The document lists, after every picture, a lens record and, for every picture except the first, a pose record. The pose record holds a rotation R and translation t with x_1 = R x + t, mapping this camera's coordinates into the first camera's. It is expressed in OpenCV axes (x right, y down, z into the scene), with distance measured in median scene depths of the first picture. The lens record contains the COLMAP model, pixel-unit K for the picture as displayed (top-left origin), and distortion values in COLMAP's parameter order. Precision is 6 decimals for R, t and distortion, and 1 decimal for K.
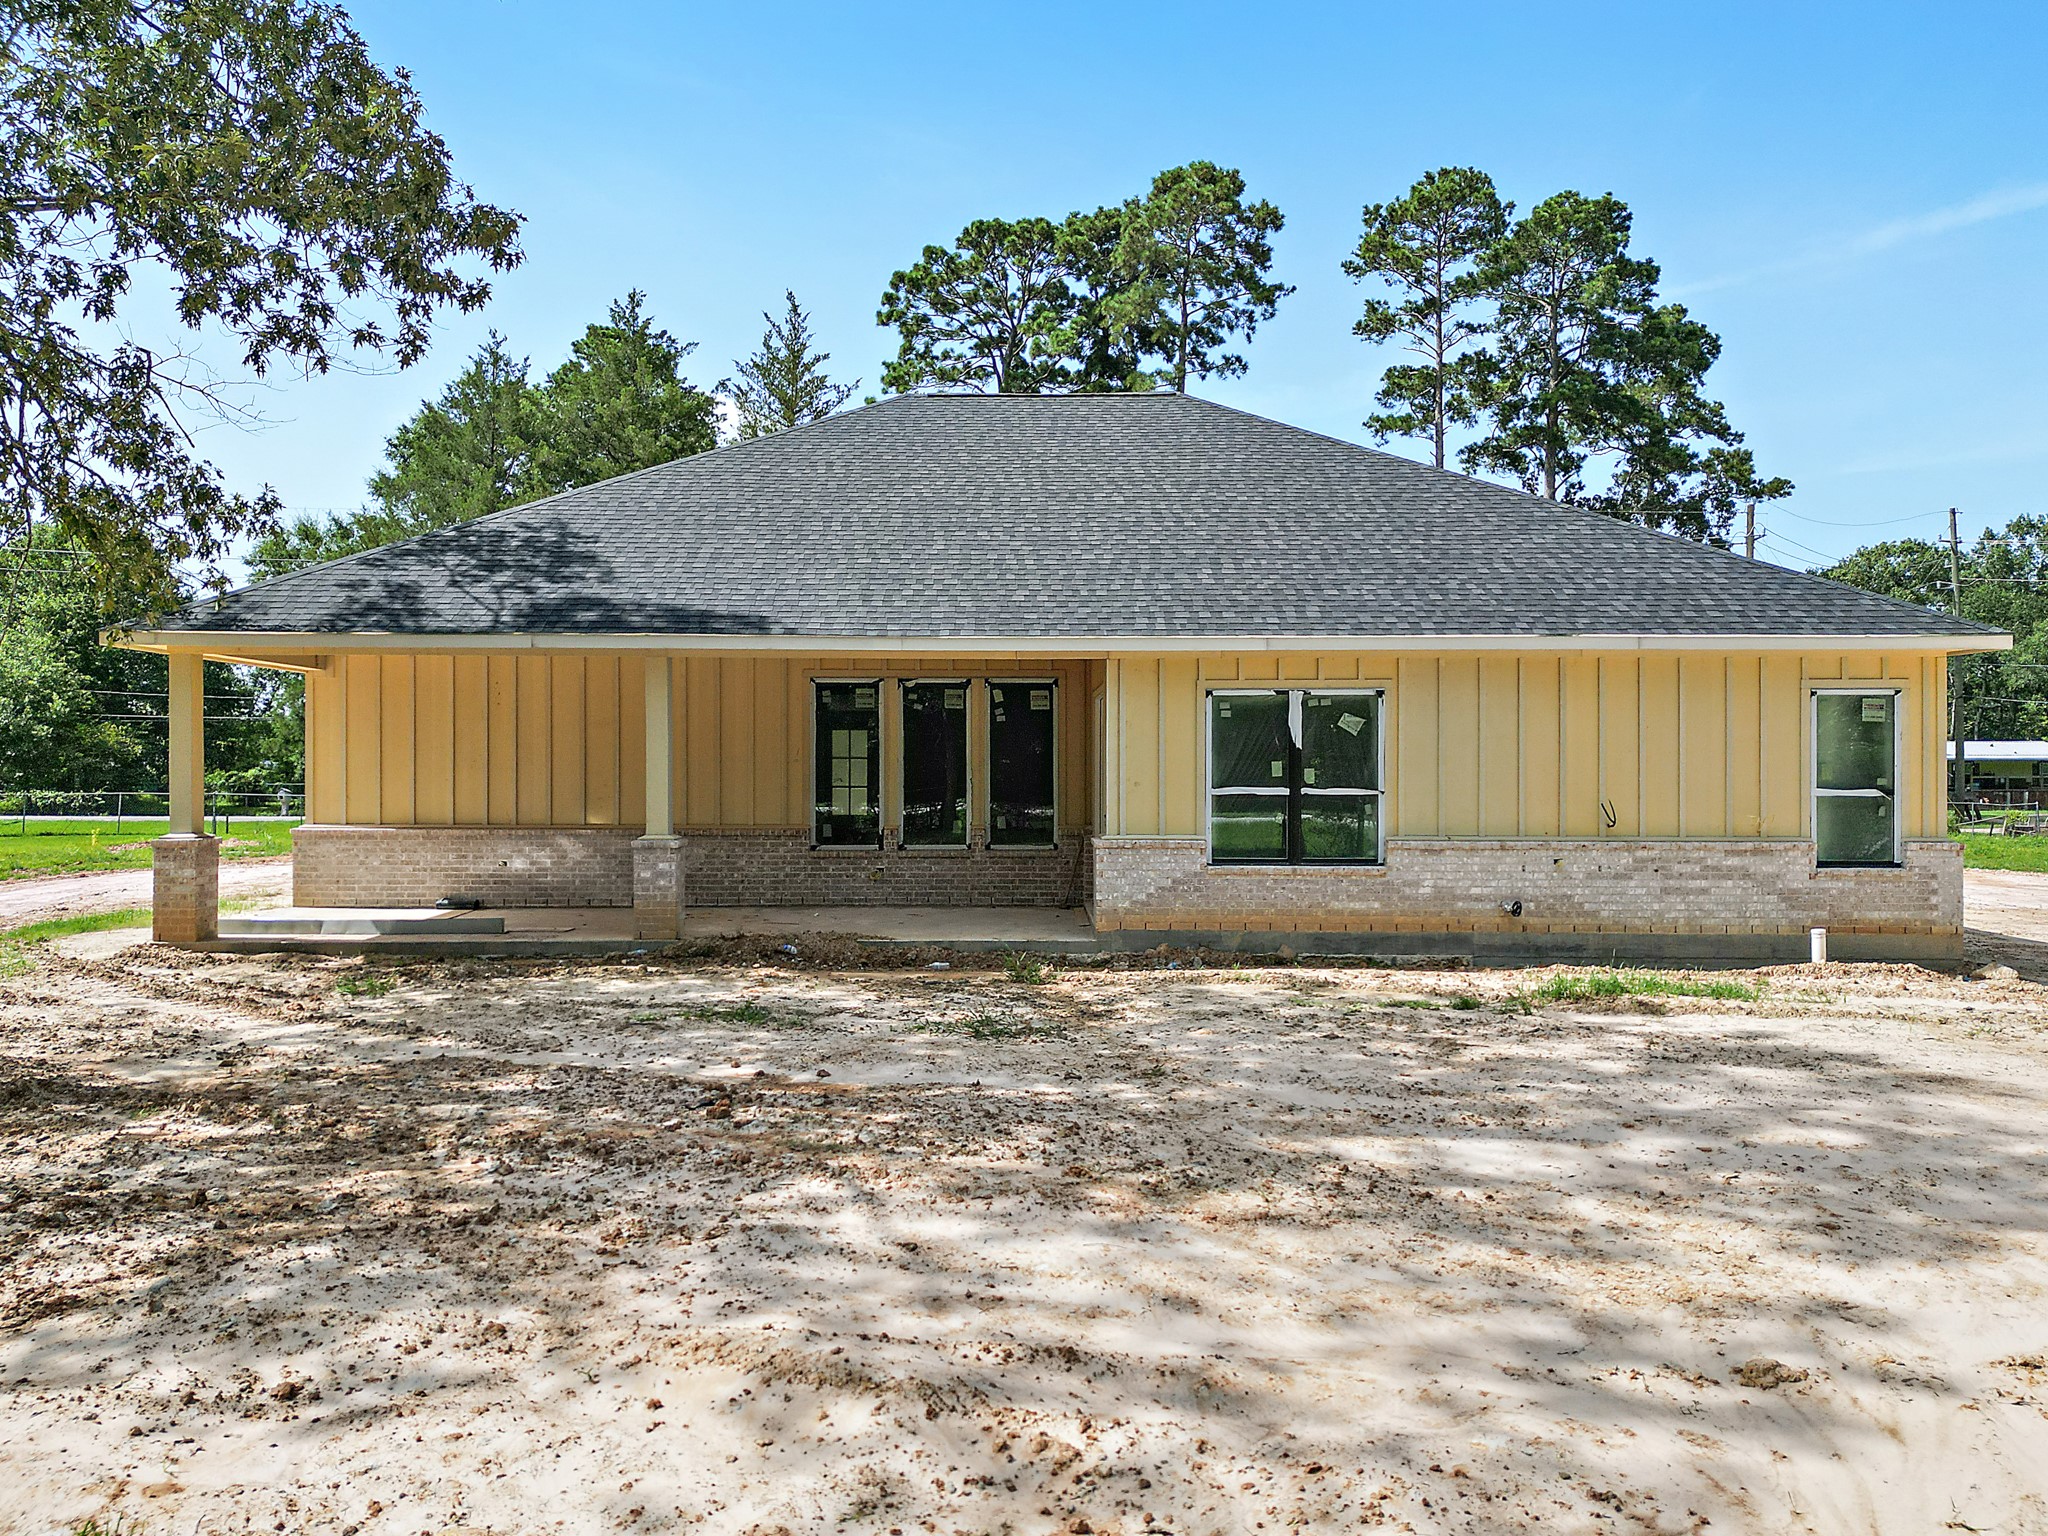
lens RADIAL K [[1425.4, 0, 1024.0], [0, 1425.4, 768.0], [0, 0, 1]] dist [0.089386, -0.087279]
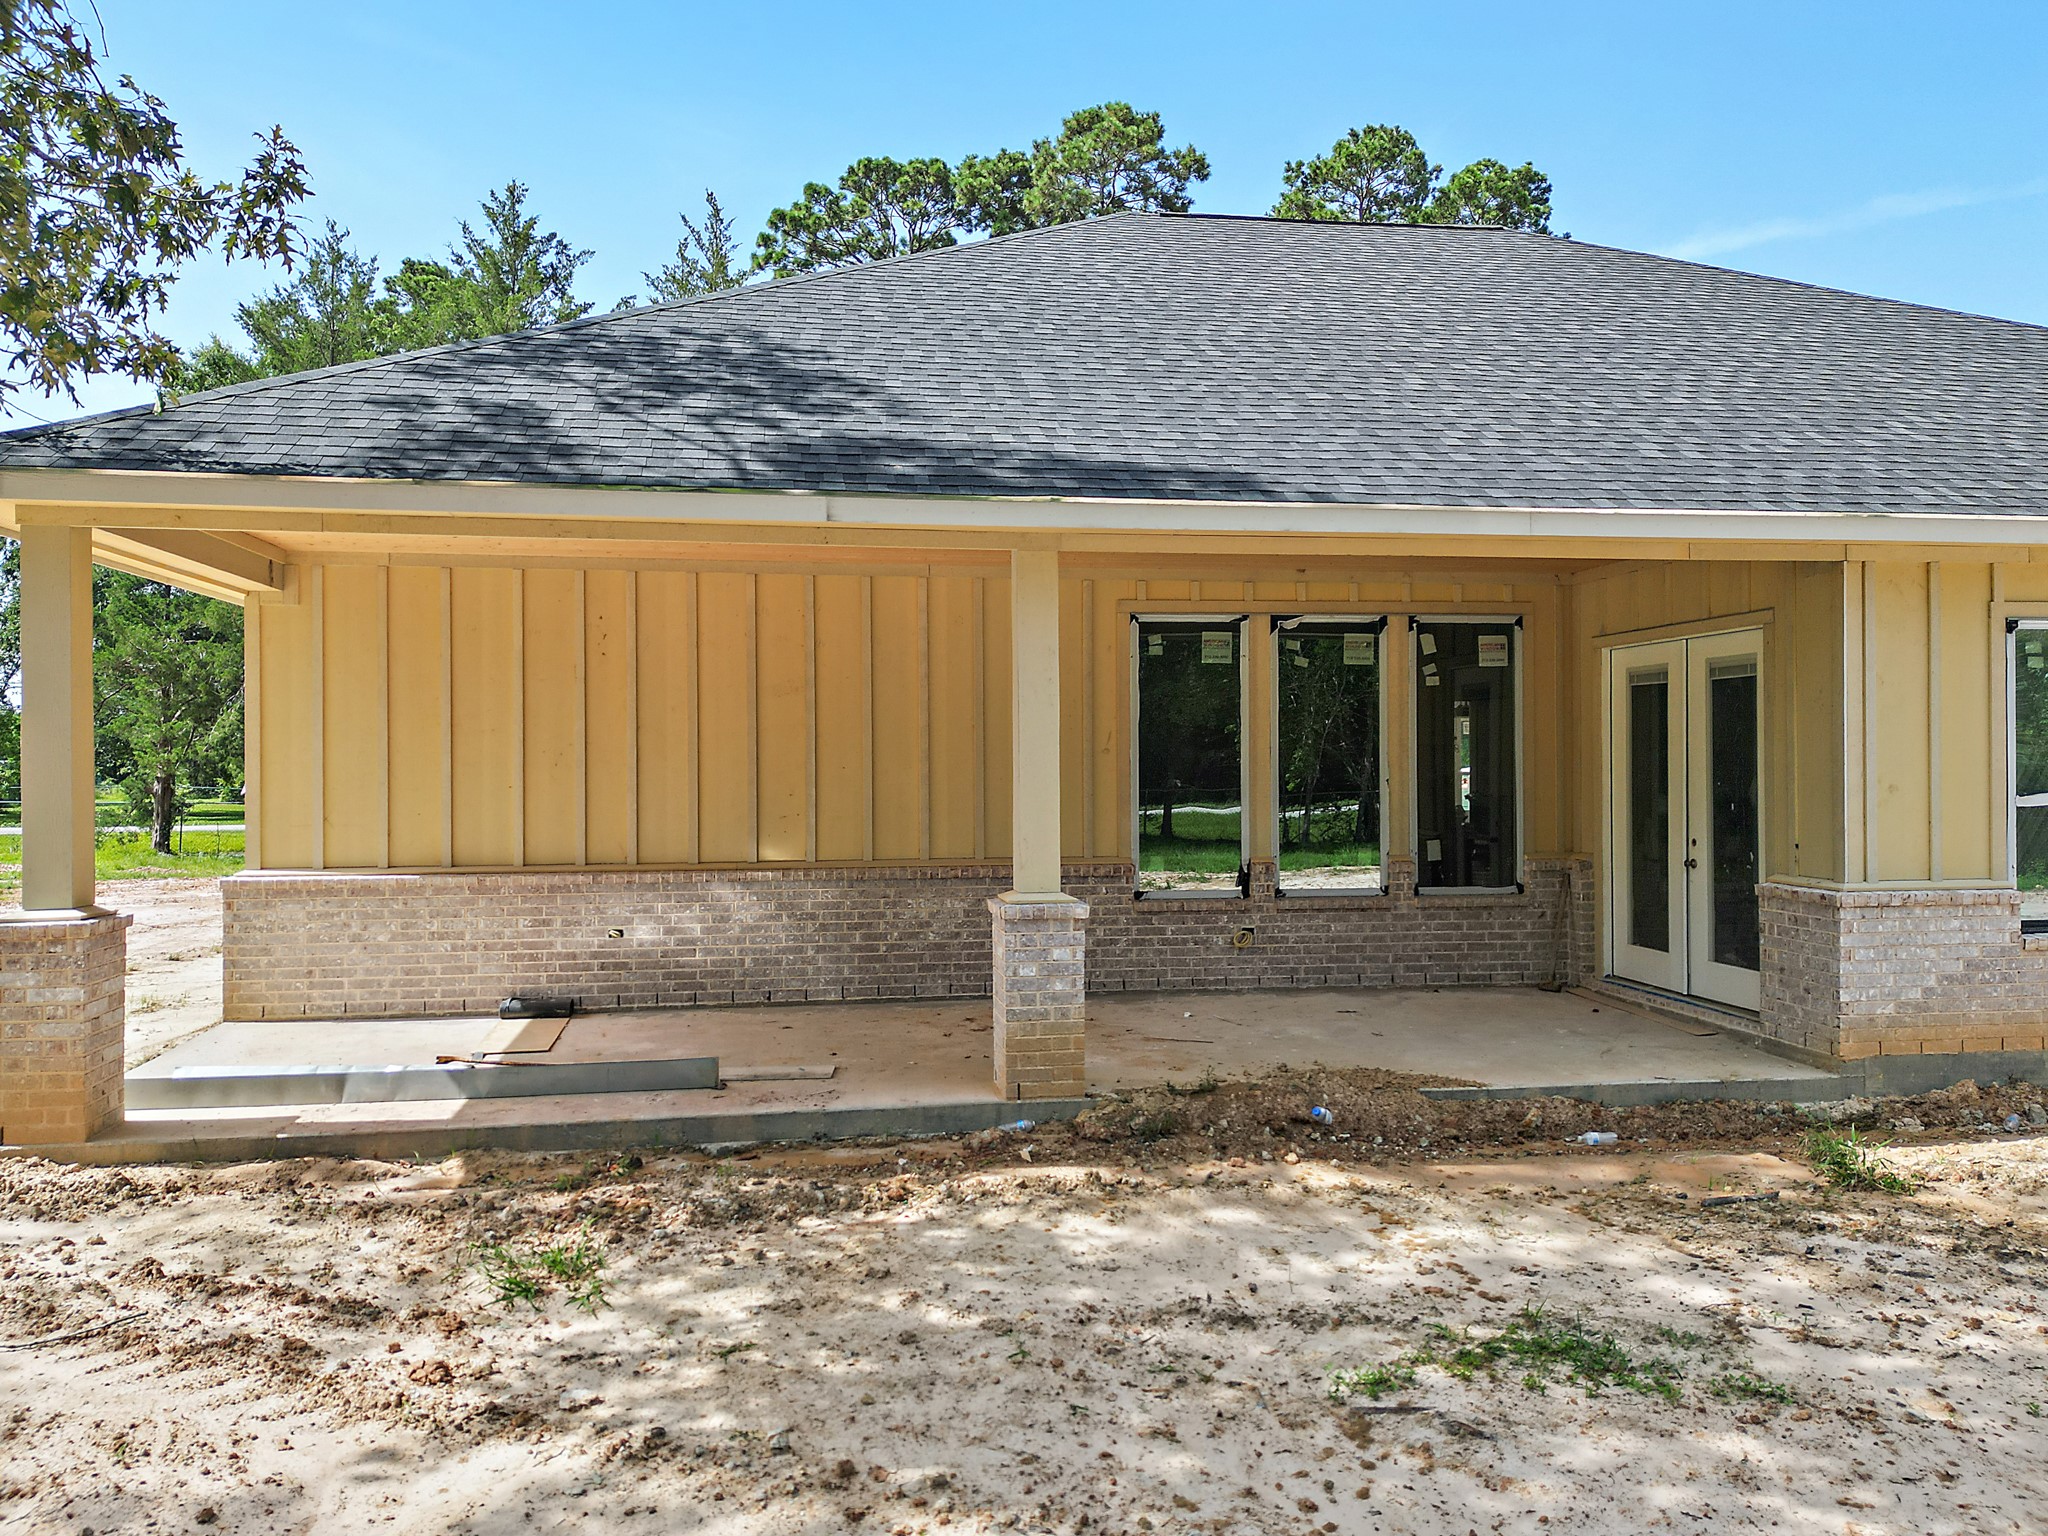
lens RADIAL K [[1425.4, 0, 1024.0], [0, 1425.4, 768.0], [0, 0, 1]] dist [0.089386, -0.087279]
pose [[0.990674, -0.005532, 0.136139, -0.275881], [0.005092, 0.999981, 0.003574, -0.000383], [-0.136156, -0.002848, 0.990683, 0.409534]]
